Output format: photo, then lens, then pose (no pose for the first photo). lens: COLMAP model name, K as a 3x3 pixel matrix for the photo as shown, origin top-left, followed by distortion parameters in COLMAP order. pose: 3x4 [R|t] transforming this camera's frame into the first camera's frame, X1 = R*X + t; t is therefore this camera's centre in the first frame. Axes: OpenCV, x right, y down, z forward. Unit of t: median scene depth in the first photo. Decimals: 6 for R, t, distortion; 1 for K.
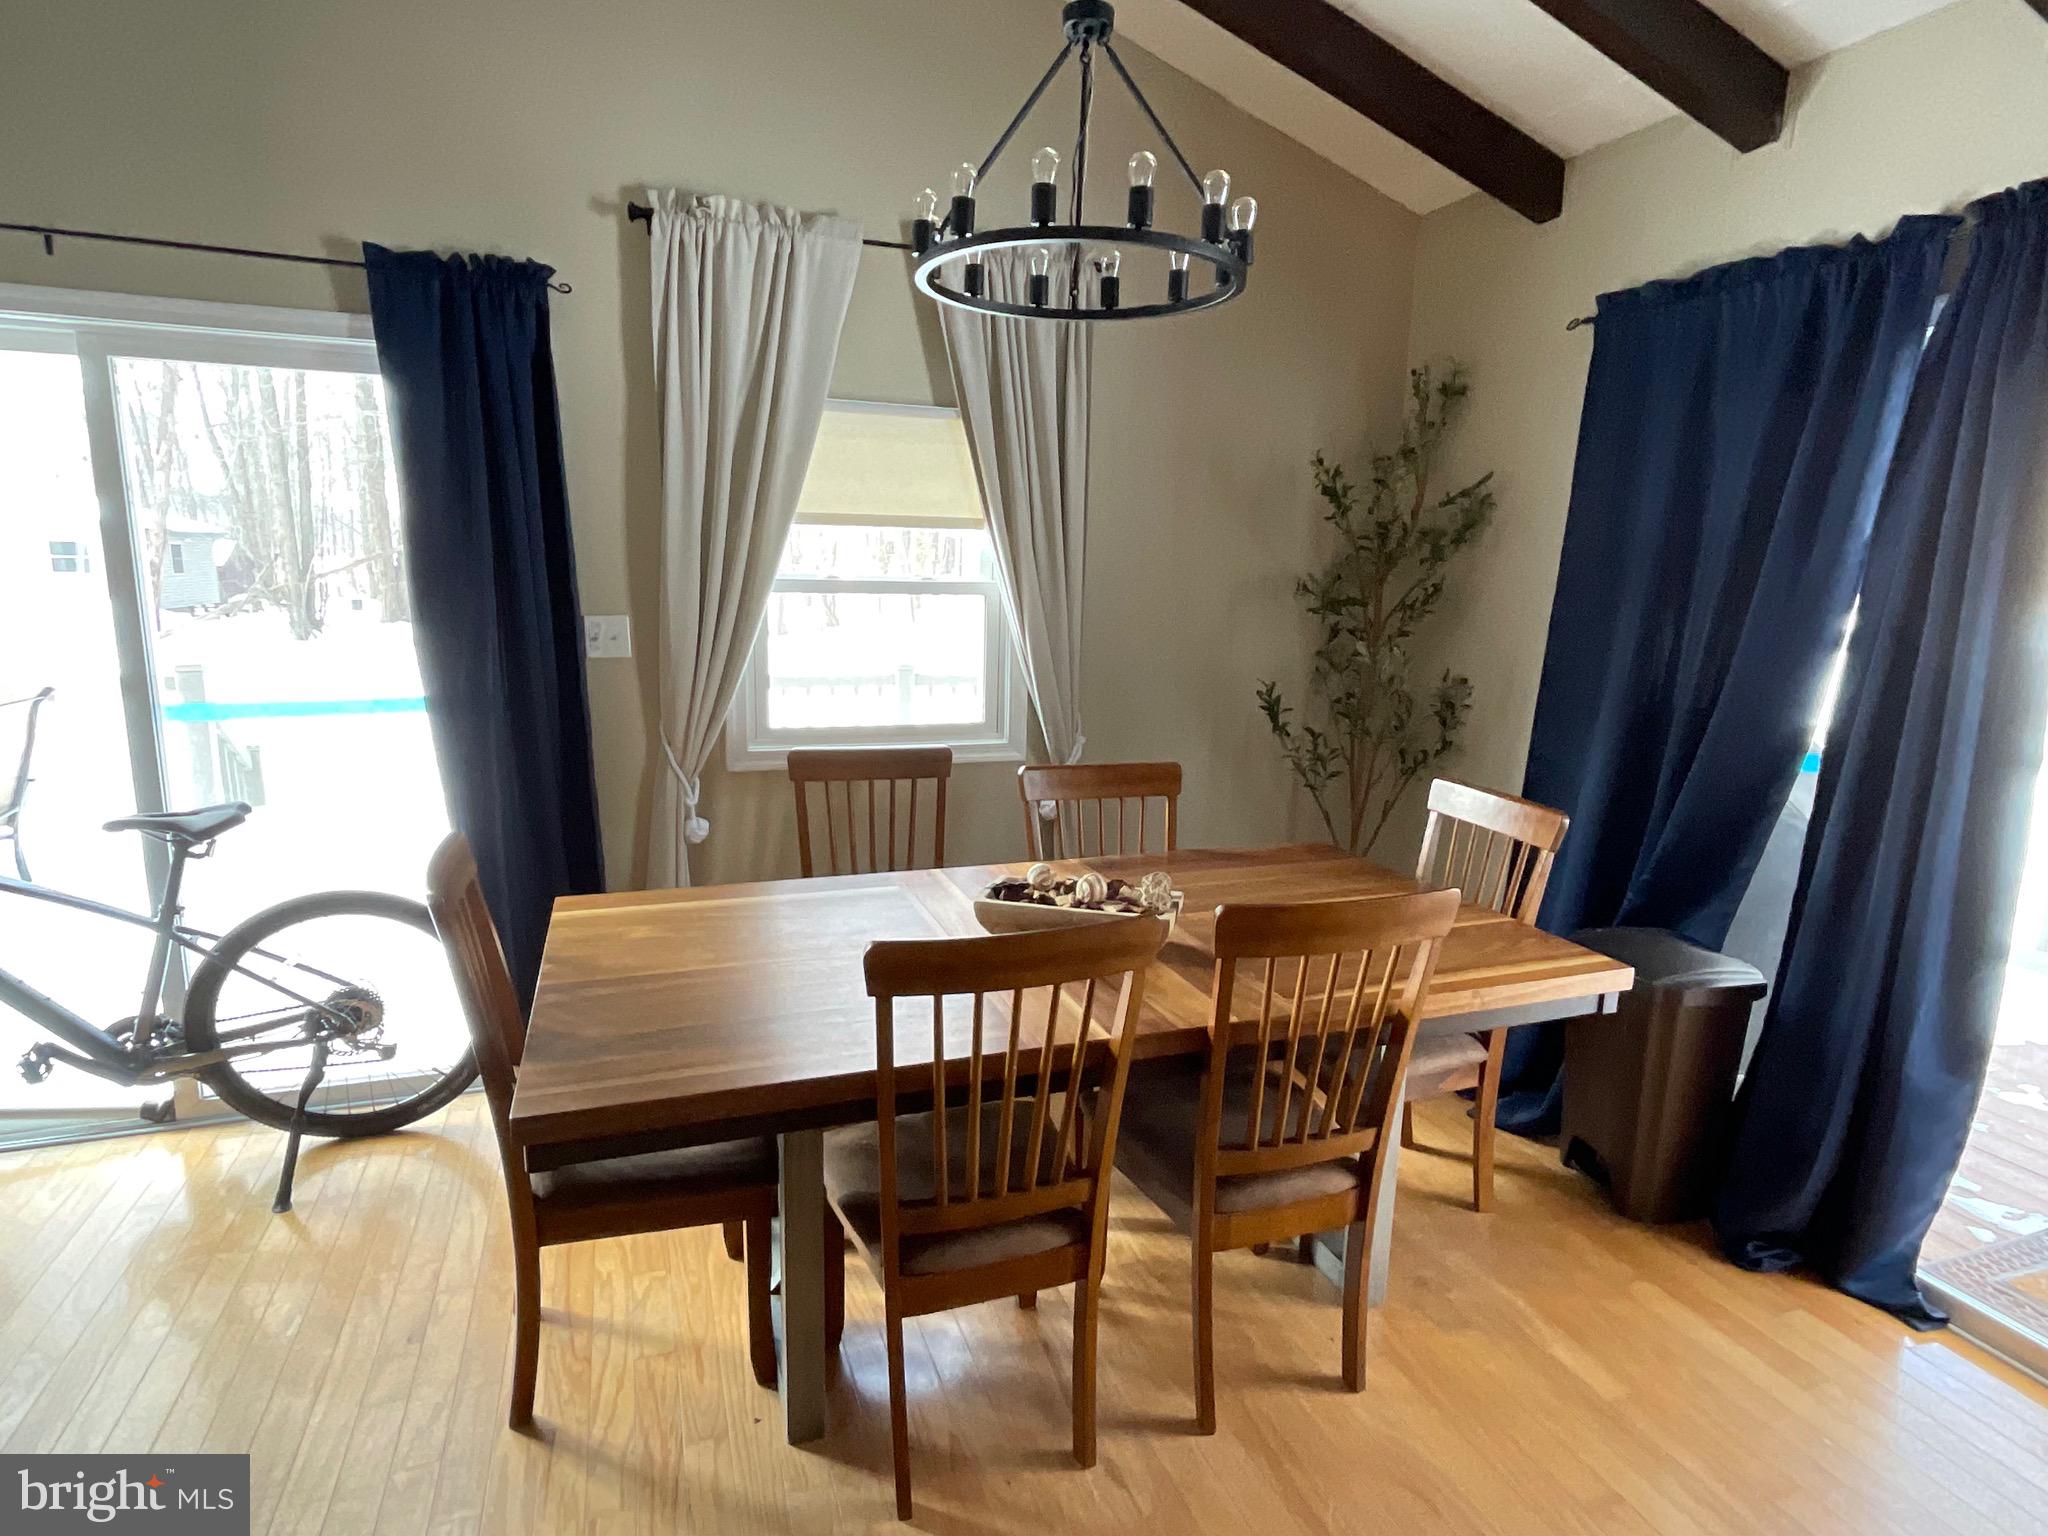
lens RADIAL K [[1109.7, 0, 1020.9], [0, 1109.7, 773.1], [0, 0, 1]] dist [-0.012662, 0.010416]
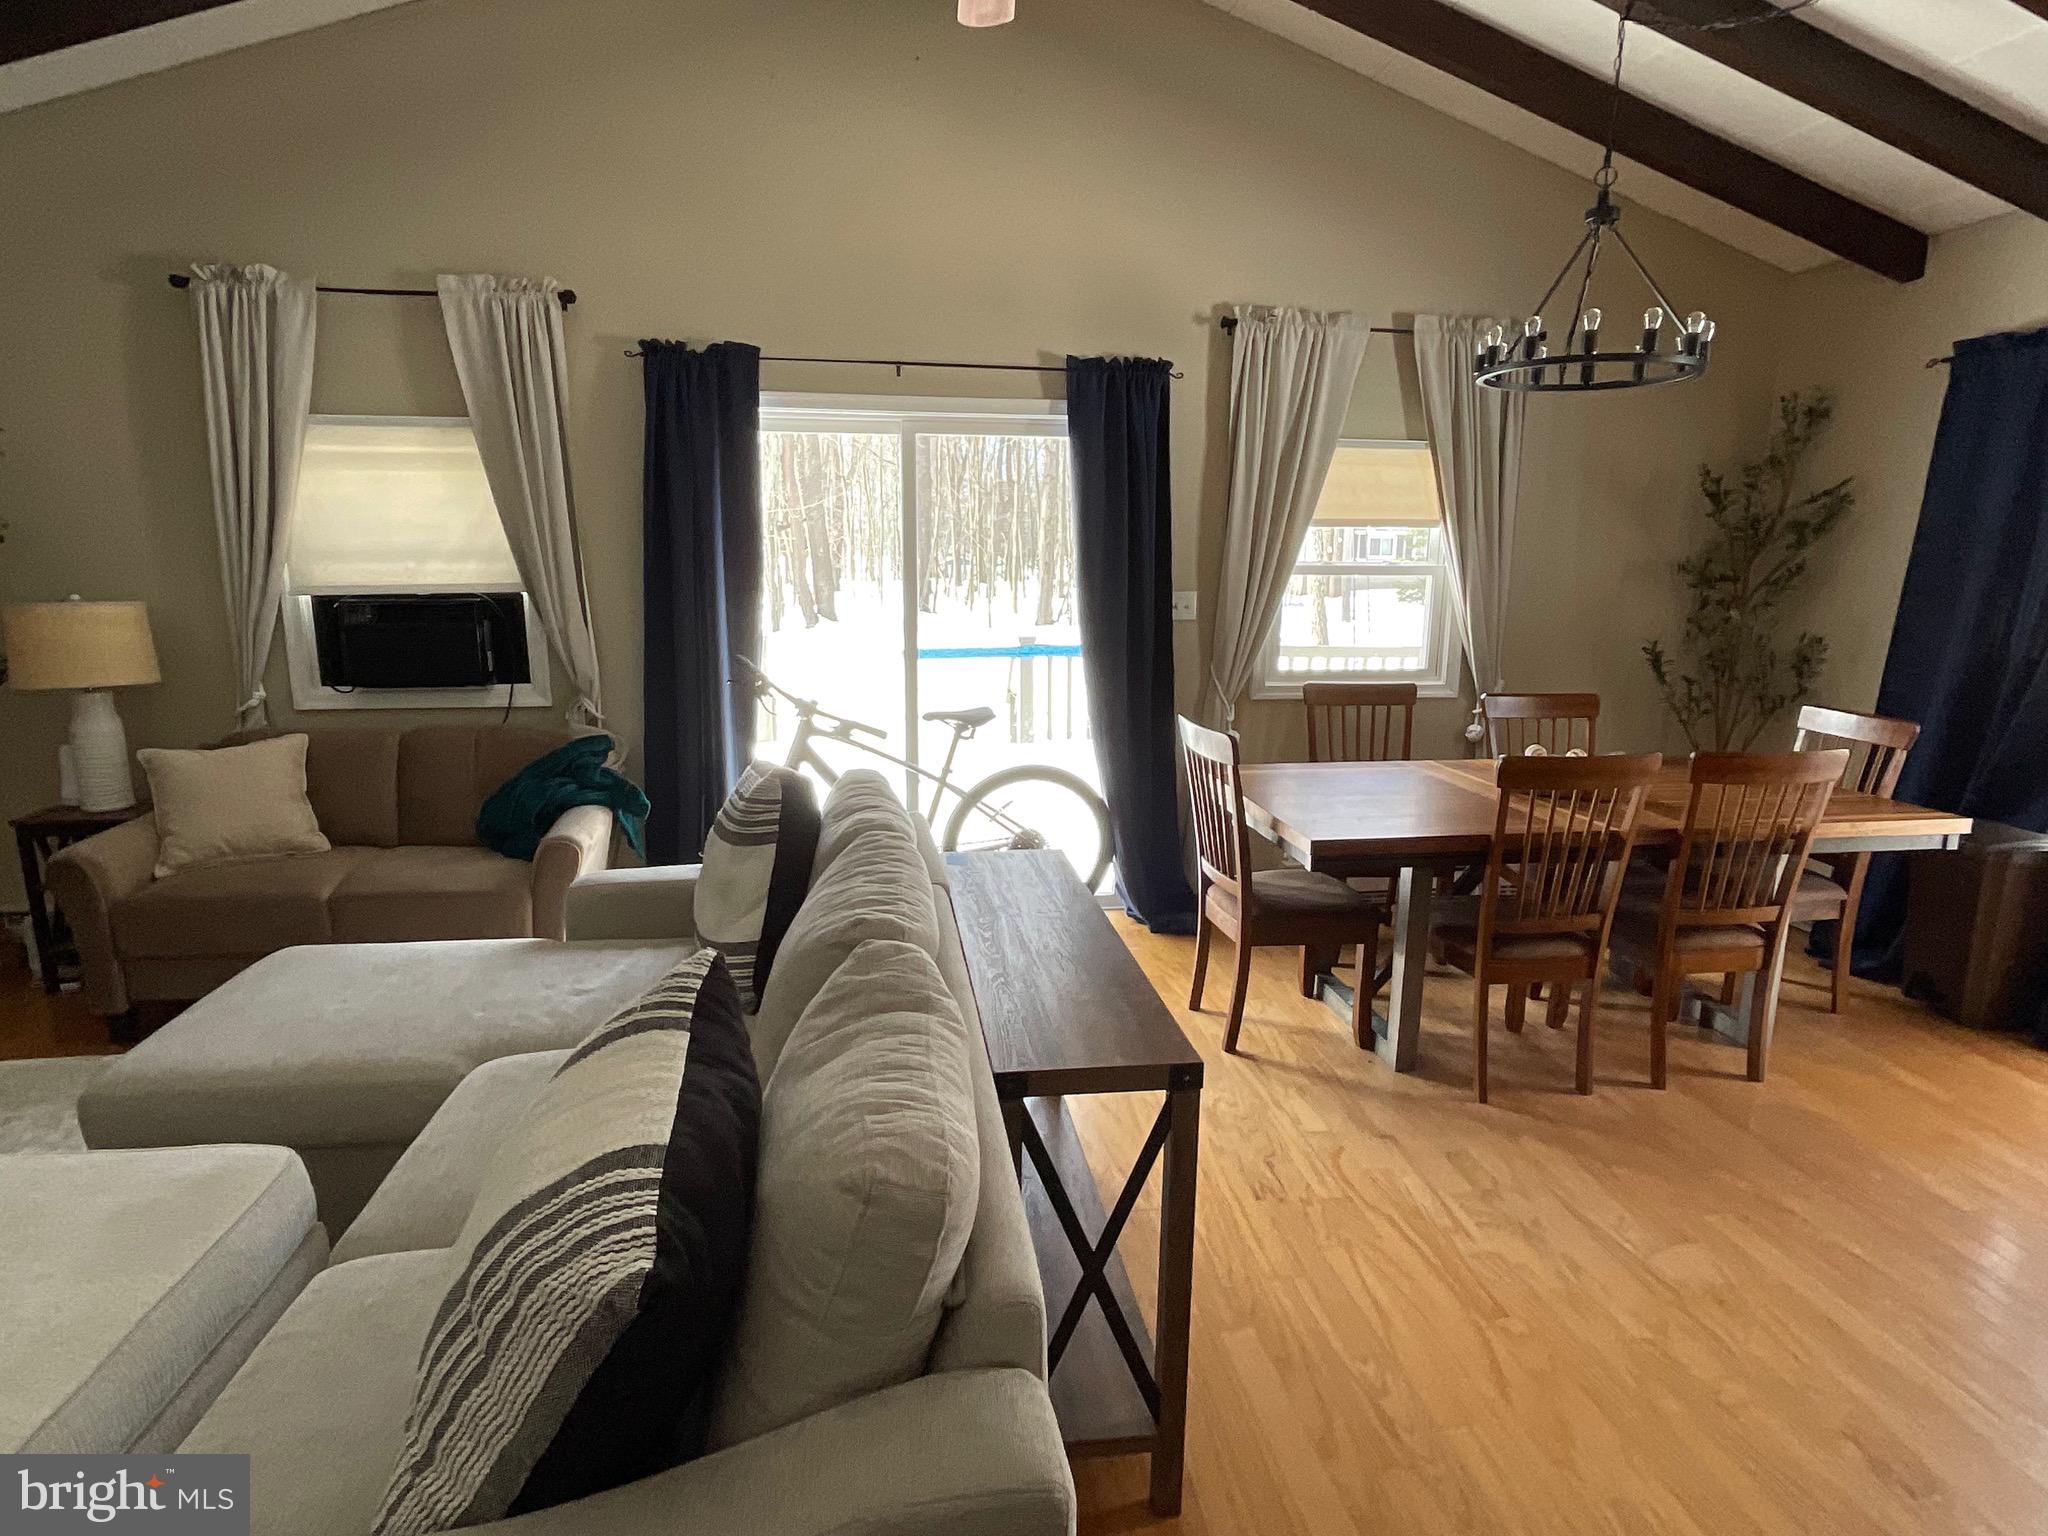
lens RADIAL K [[1109.7, 0, 1024.0], [0, 1109.7, 772.4], [0, 0, 1]] dist [-0.012662, 0.010416]
pose [[0.980347, 0.024111, -0.195803, -0.321027], [-0.022846, 0.999701, 0.008716, 0.103780], [0.195955, -0.004071, 0.980604, -0.561277]]
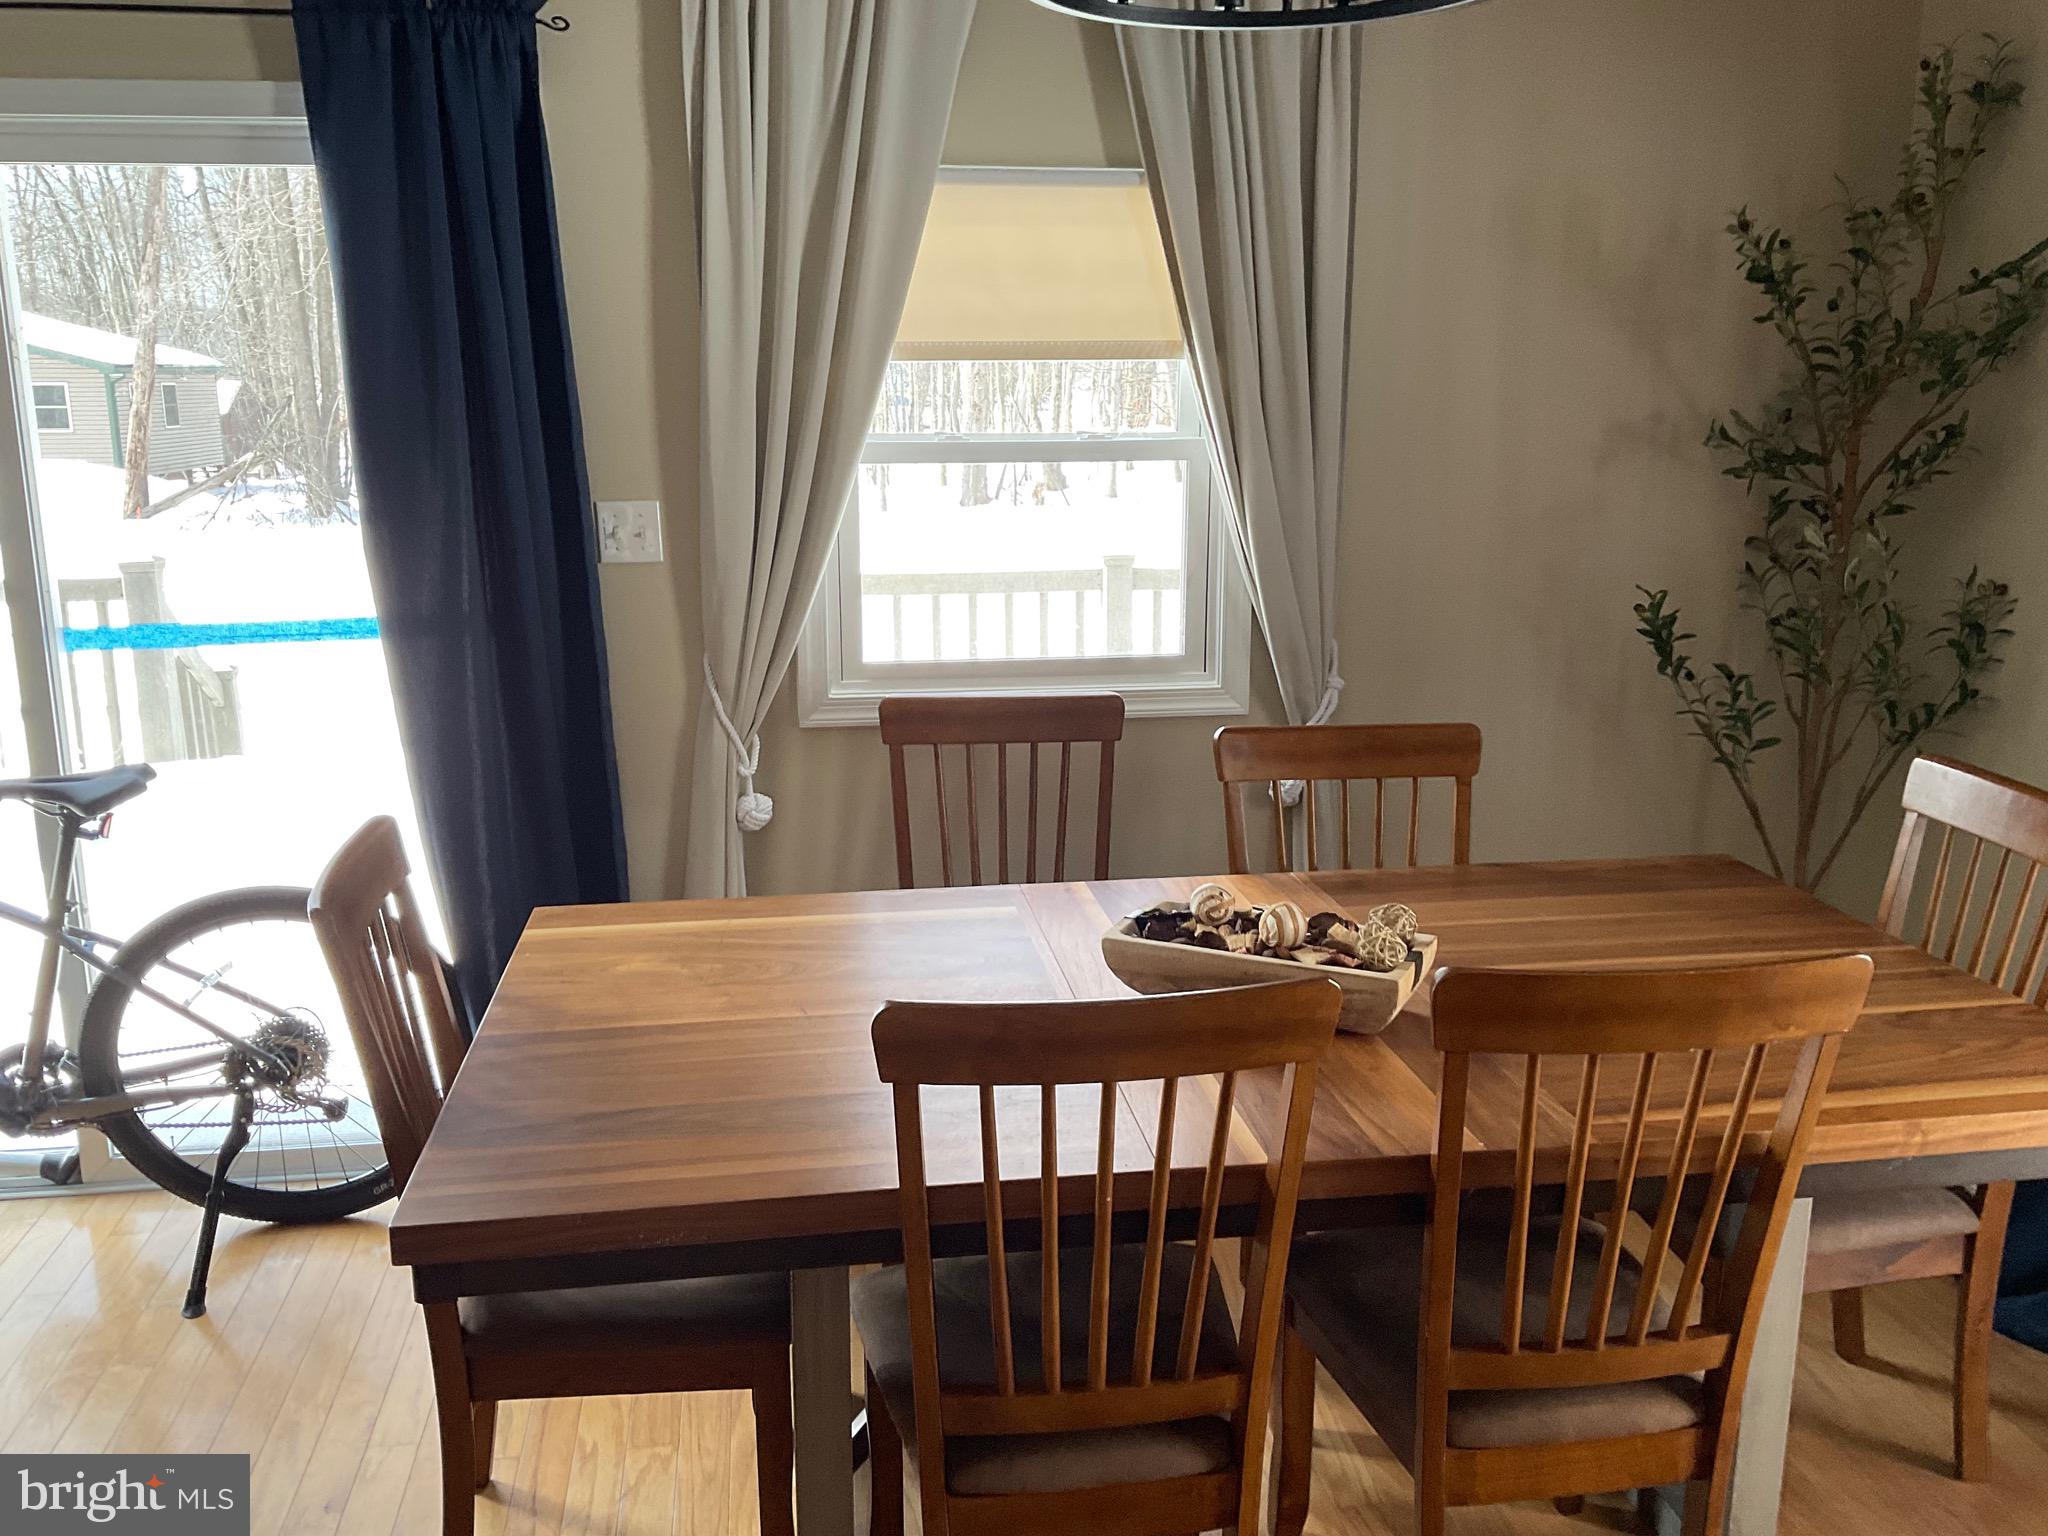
lens RADIAL K [[1693.0, 0, 1007.0], [0, 1693.0, 770.1], [0, 0, 1]] dist [0.061403, -0.102531]
pose [[0.979861, 0.018882, -0.198788, 0.082350], [-0.011930, 0.999277, 0.036112, -0.016843], [0.199326, -0.033013, 0.979377, -0.000488]]
